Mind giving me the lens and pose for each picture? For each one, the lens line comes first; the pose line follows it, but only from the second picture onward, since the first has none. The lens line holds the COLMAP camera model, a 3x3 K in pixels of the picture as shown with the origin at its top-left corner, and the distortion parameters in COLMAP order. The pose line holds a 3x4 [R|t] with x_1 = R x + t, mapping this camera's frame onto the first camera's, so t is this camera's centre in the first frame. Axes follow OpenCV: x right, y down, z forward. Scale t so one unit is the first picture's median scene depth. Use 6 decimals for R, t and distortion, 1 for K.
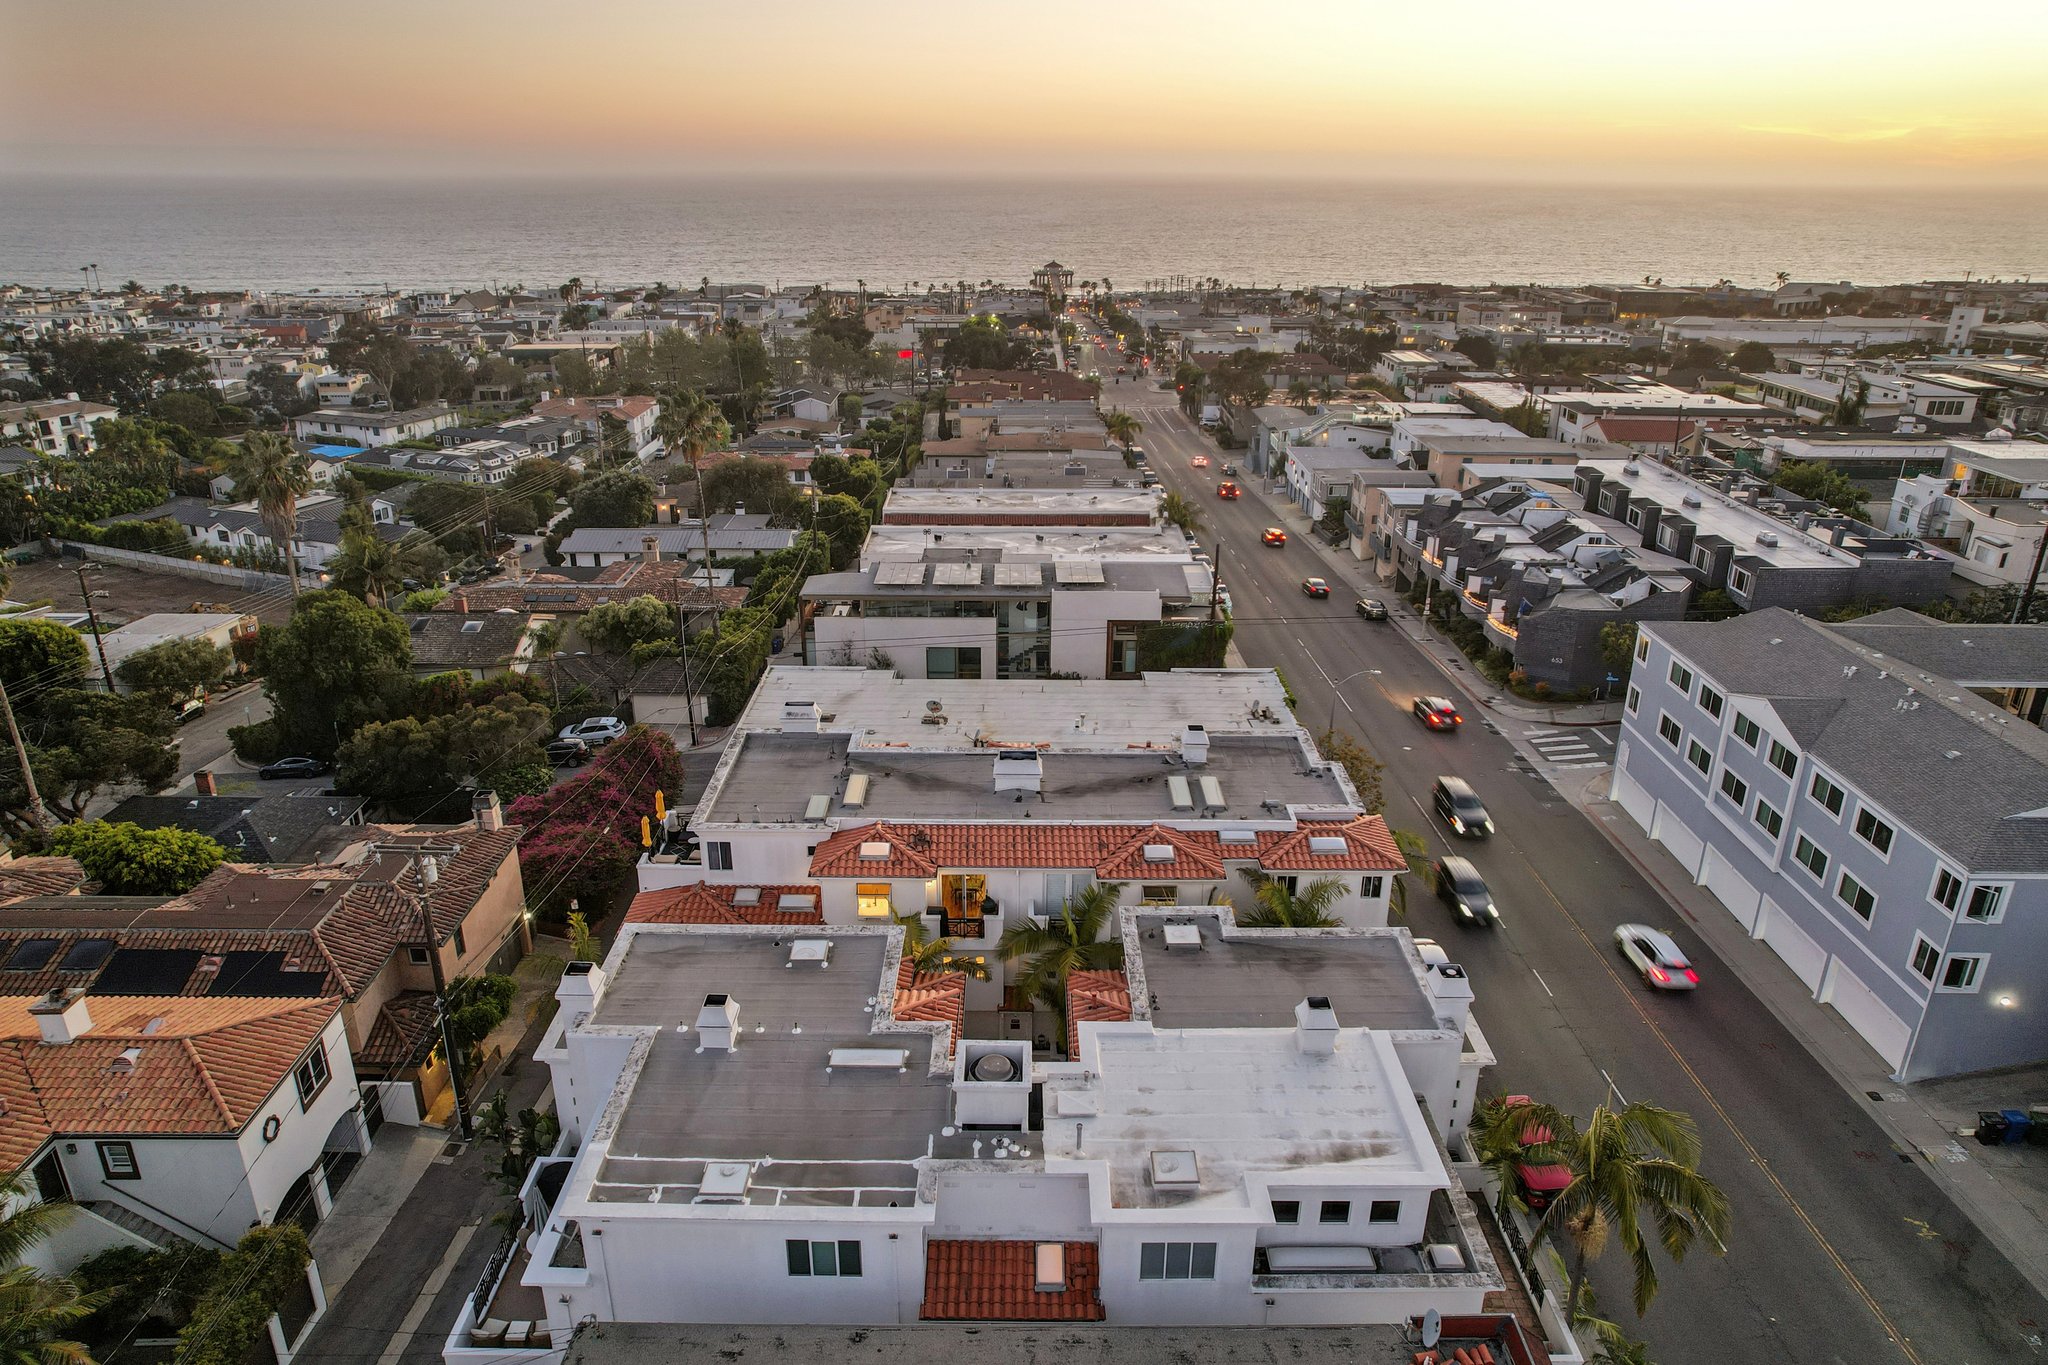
lens RADIAL K [[1315.5, 0, 1011.9], [0, 1315.5, 698.8], [0, 0, 1]] dist [-0.061208, 0.039961]
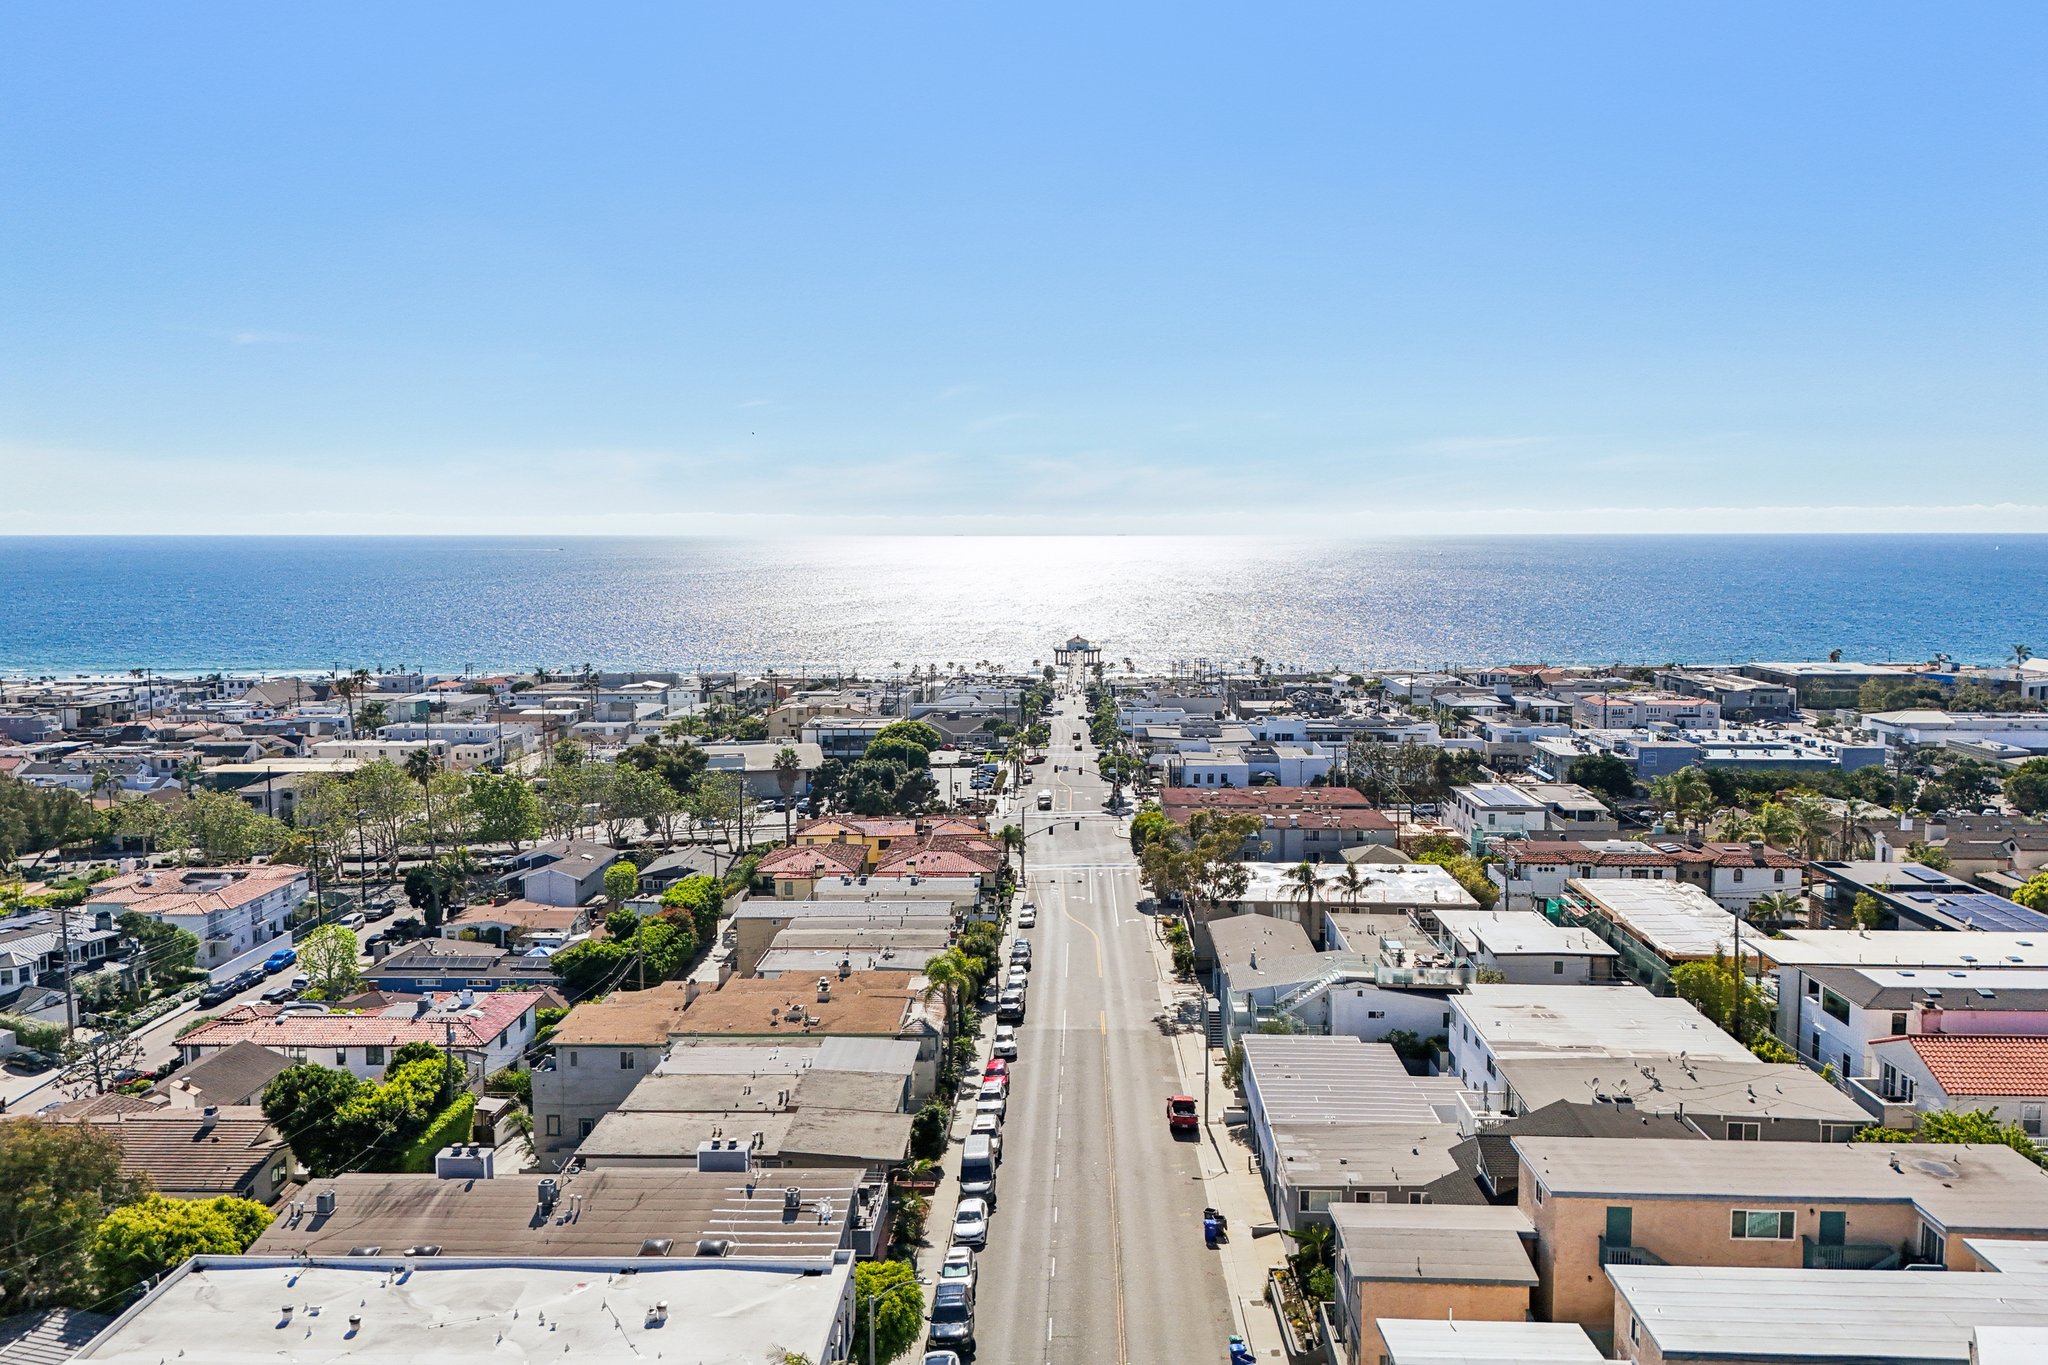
lens RADIAL K [[1519.2, 0, 1018.9], [0, 1519.2, 685.2], [0, 0, 1]] dist [0.086729, -0.098176]
pose [[0.999523, -0.002874, -0.030764, 0.342147], [-0.005928, 0.959336, -0.282204, -0.374964], [0.030324, 0.282252, 0.958861, 0.942099]]
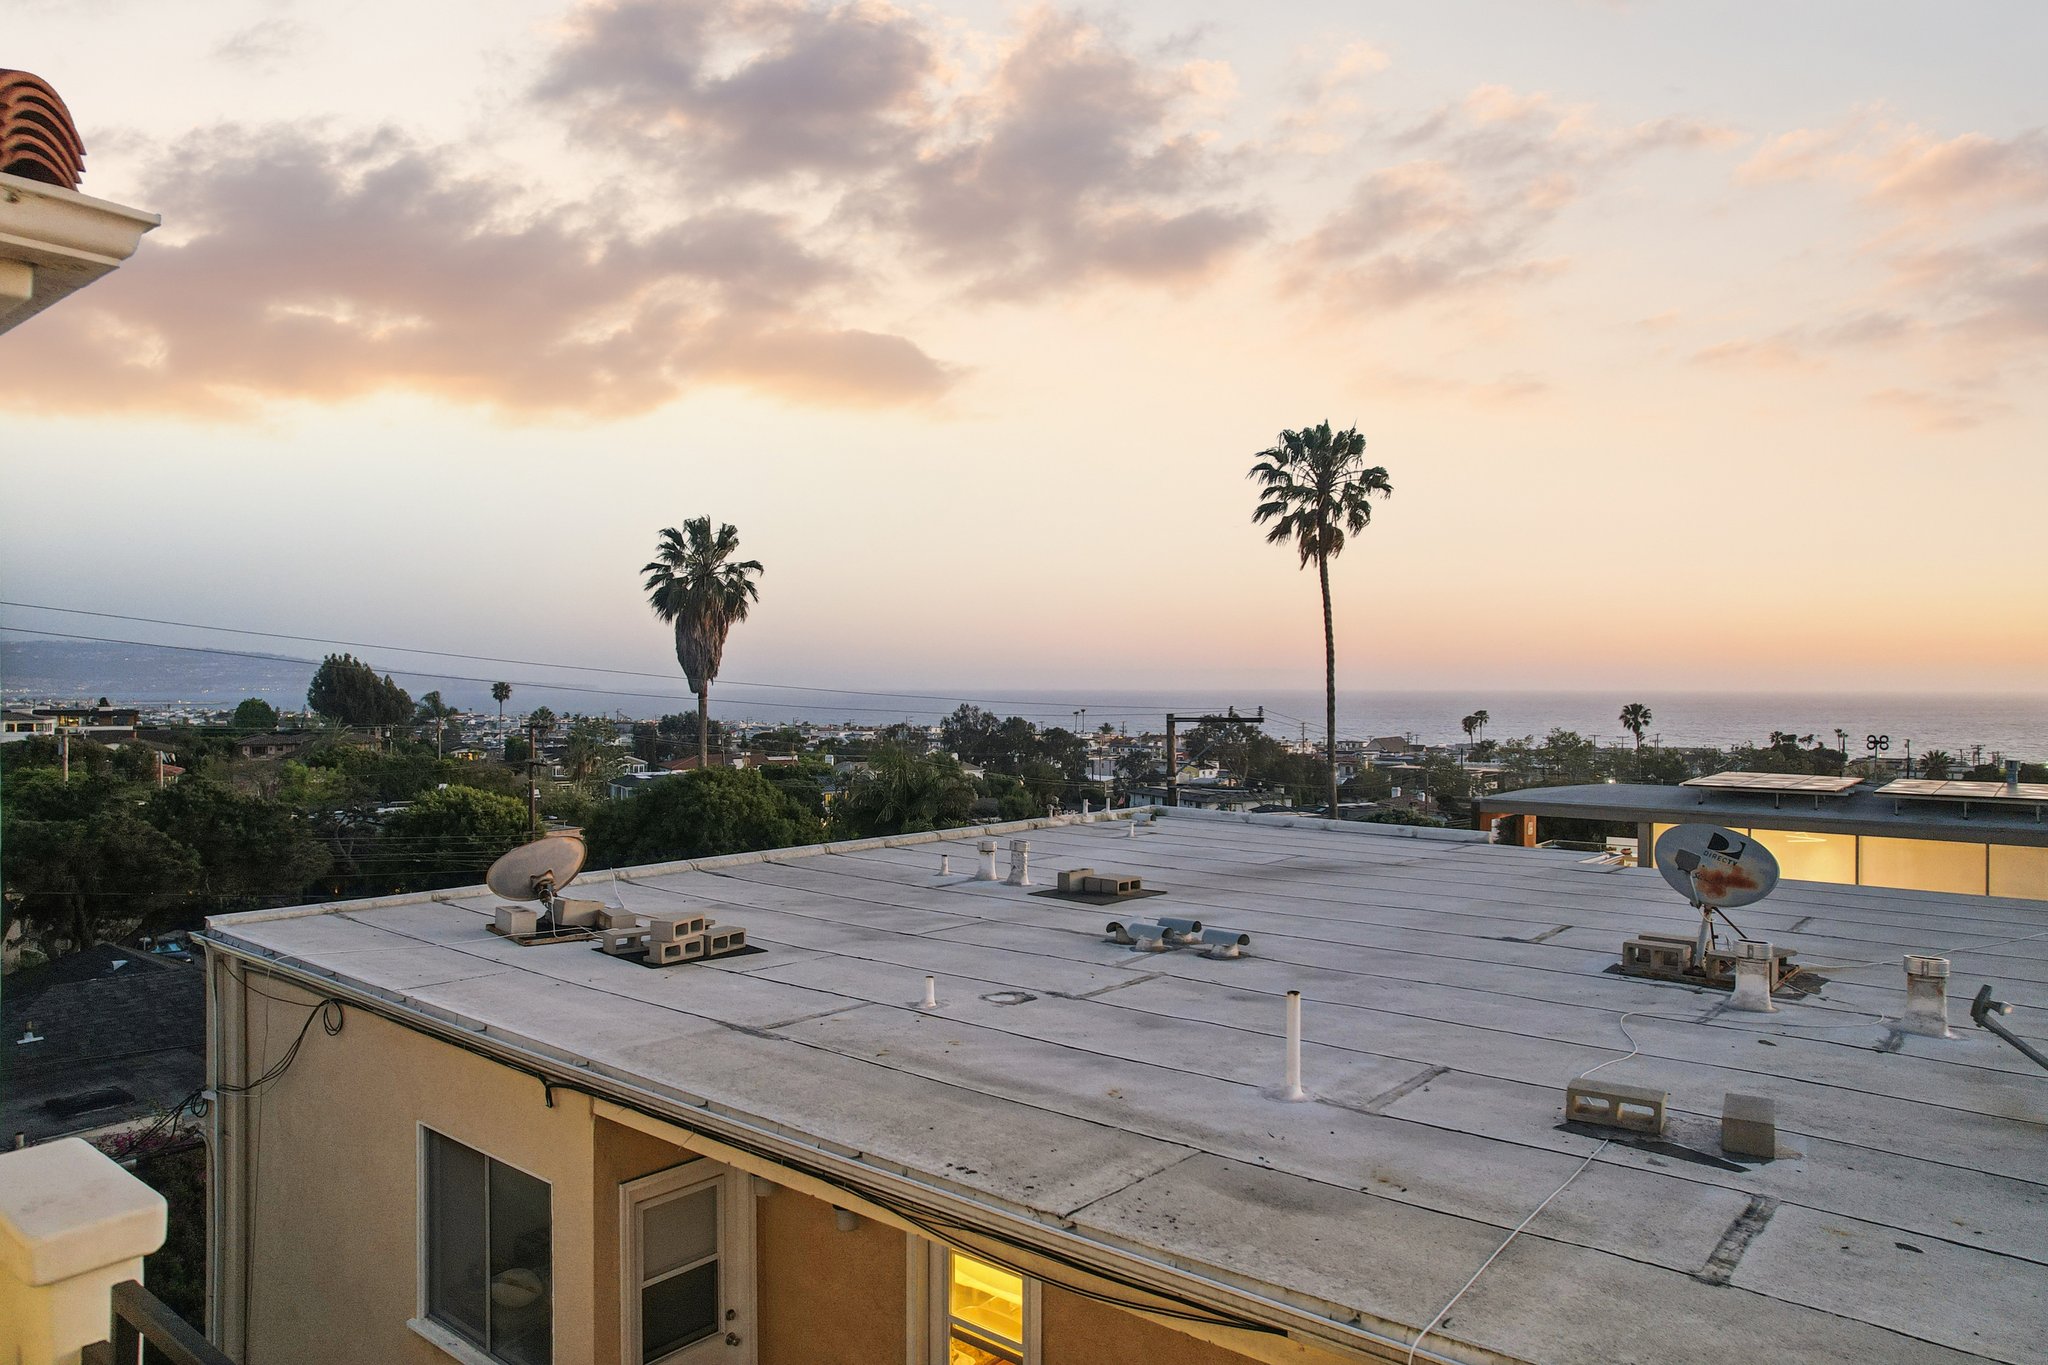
lens RADIAL K [[1315.5, 0, 1011.9], [0, 1315.5, 698.8], [0, 0, 1]] dist [-0.061208, 0.039961]
pose [[0.770603, 0.003630, -0.637306, -0.025424], [-0.237694, 0.929469, -0.282115, 0.042402], [0.591332, 0.368882, 0.717114, 0.766629]]
